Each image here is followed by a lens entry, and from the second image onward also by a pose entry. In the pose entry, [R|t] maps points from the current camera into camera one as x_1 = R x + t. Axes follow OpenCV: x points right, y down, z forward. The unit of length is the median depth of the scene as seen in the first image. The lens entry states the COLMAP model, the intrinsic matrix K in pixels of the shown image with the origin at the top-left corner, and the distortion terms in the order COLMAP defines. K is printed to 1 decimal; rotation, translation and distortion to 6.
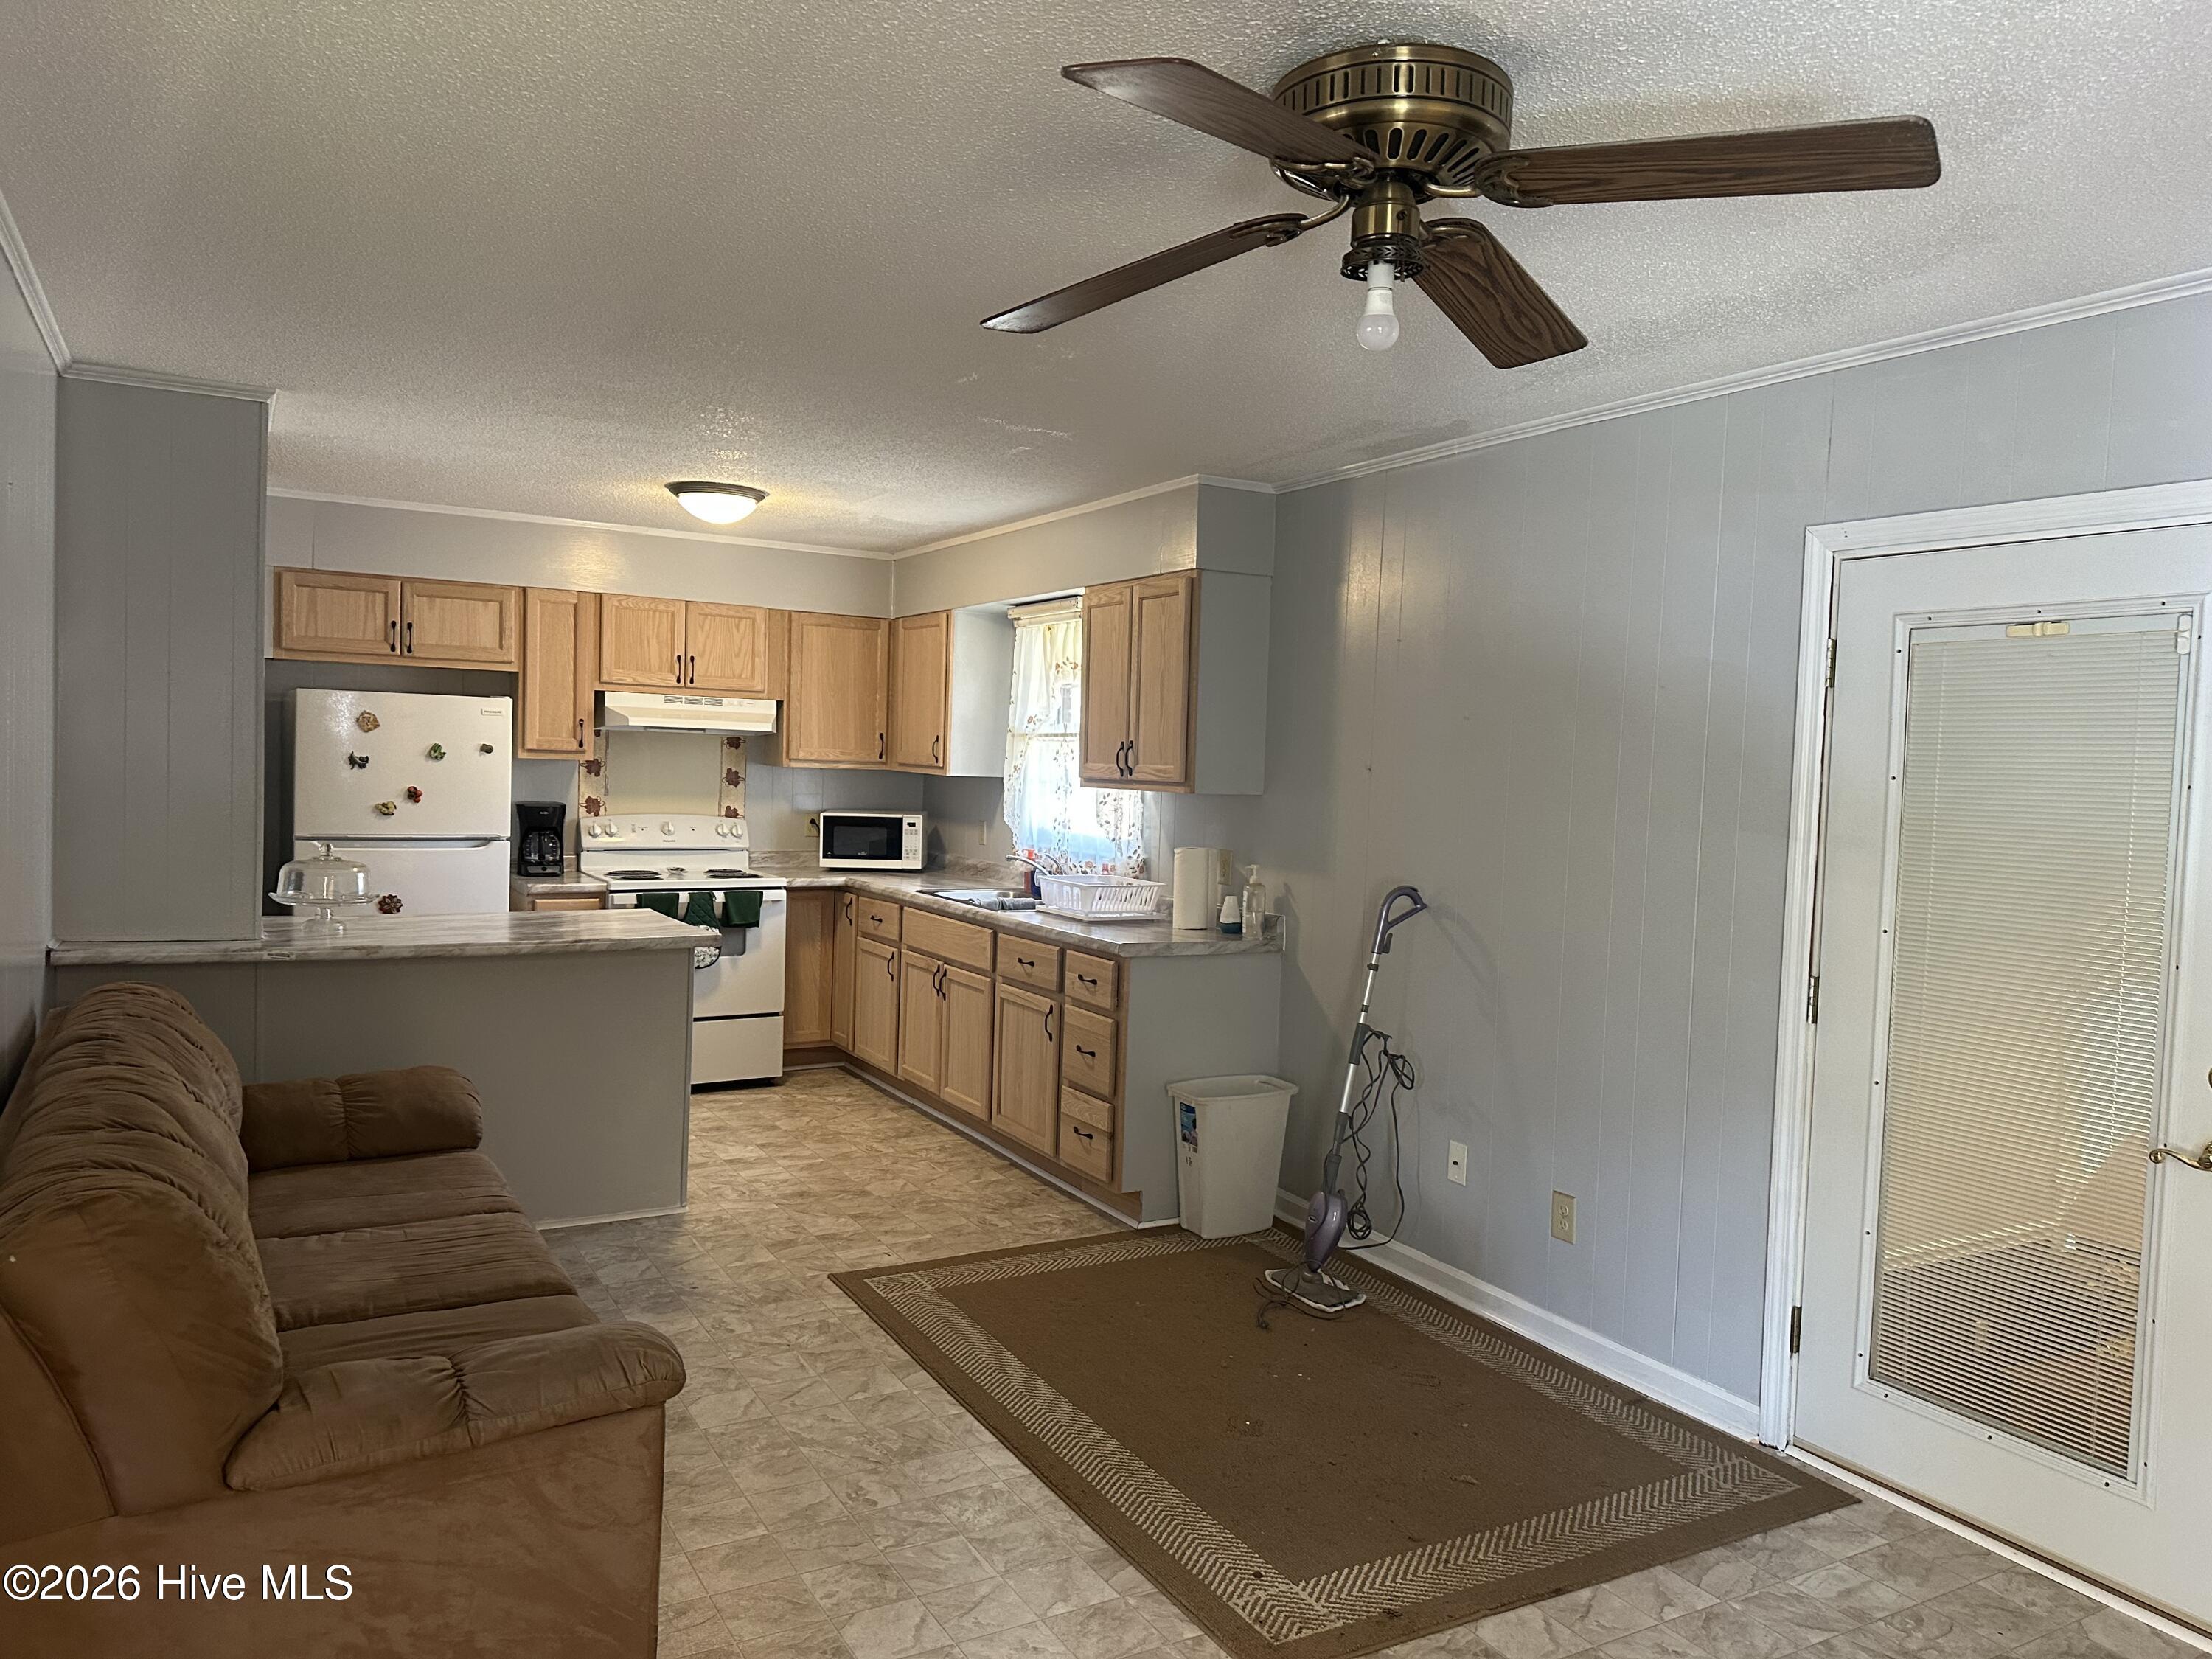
lens RADIAL K [[1544.7, 0, 1084.7], [0, 1544.7, 825.3], [0, 0, 1]] dist [0.074880, -0.074776]
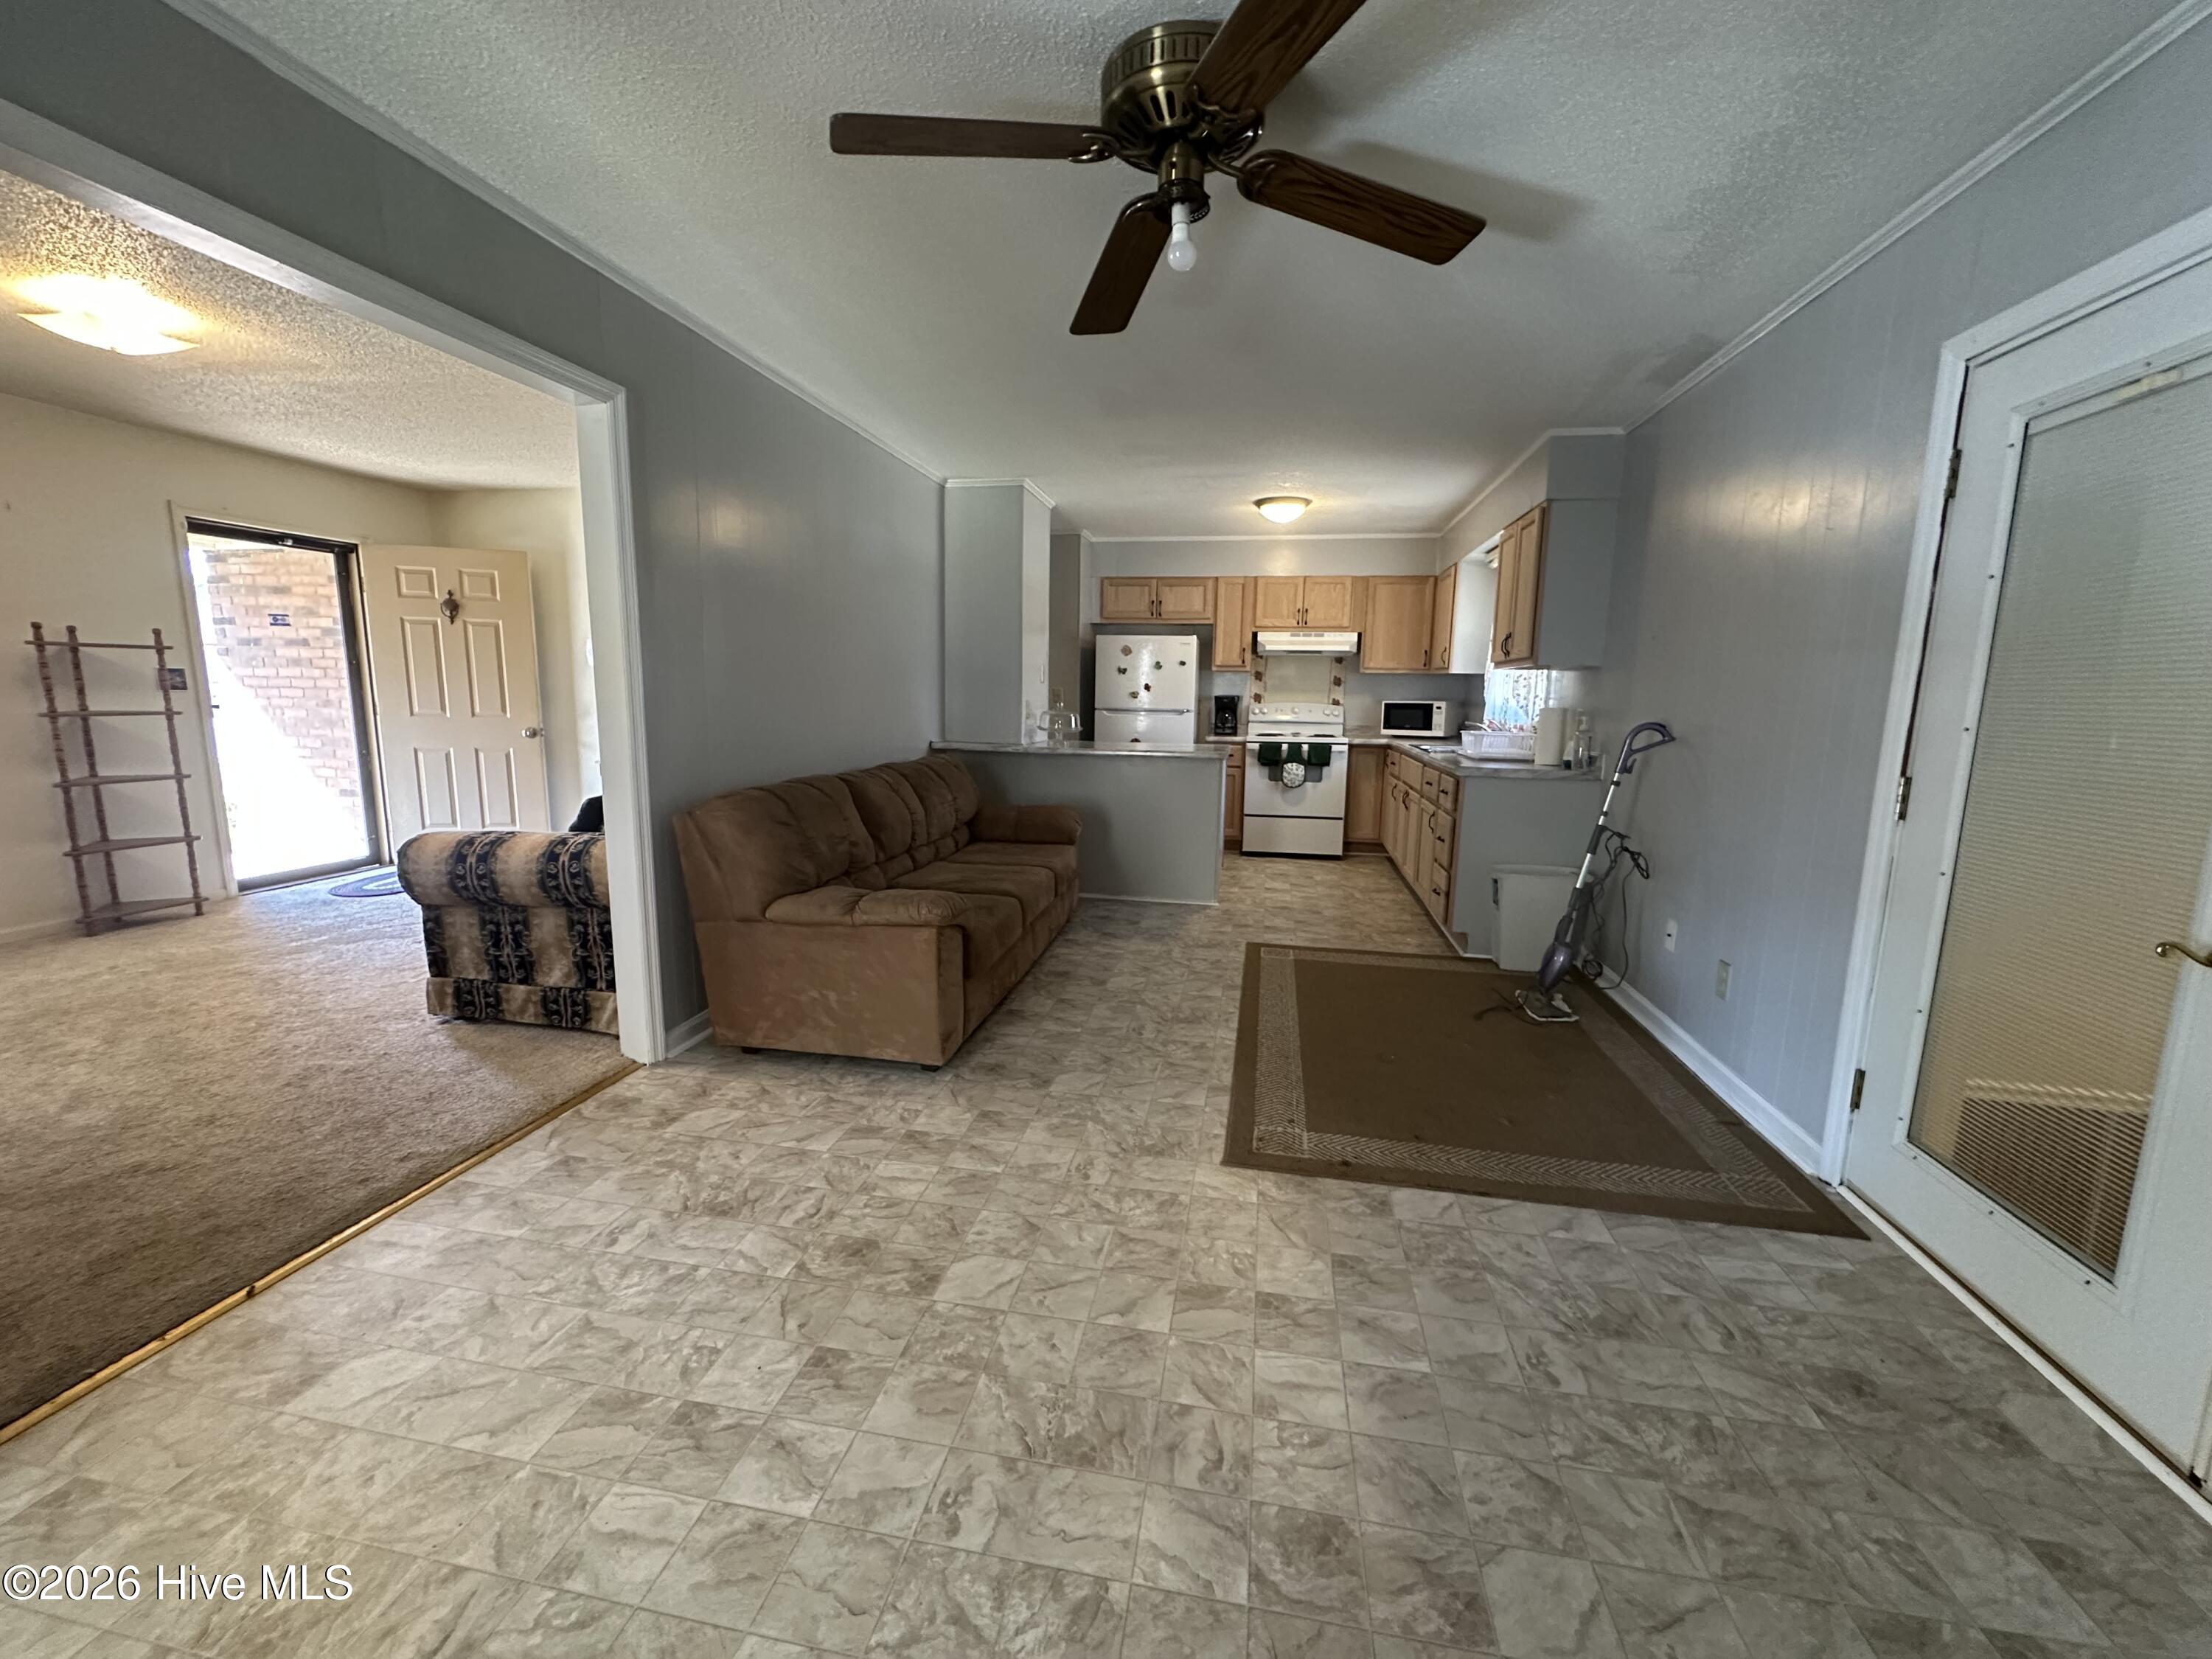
lens RADIAL K [[883.6, 0, 1103.2], [0, 883.6, 830.7], [0, 0, 1]] dist [-0.004358, 0.002164]
pose [[0.767579, 0.080708, -0.635853, 0.284421], [-0.021082, 0.994683, 0.100803, 0.055467], [0.640608, -0.063969, 0.765199, 0.117694]]
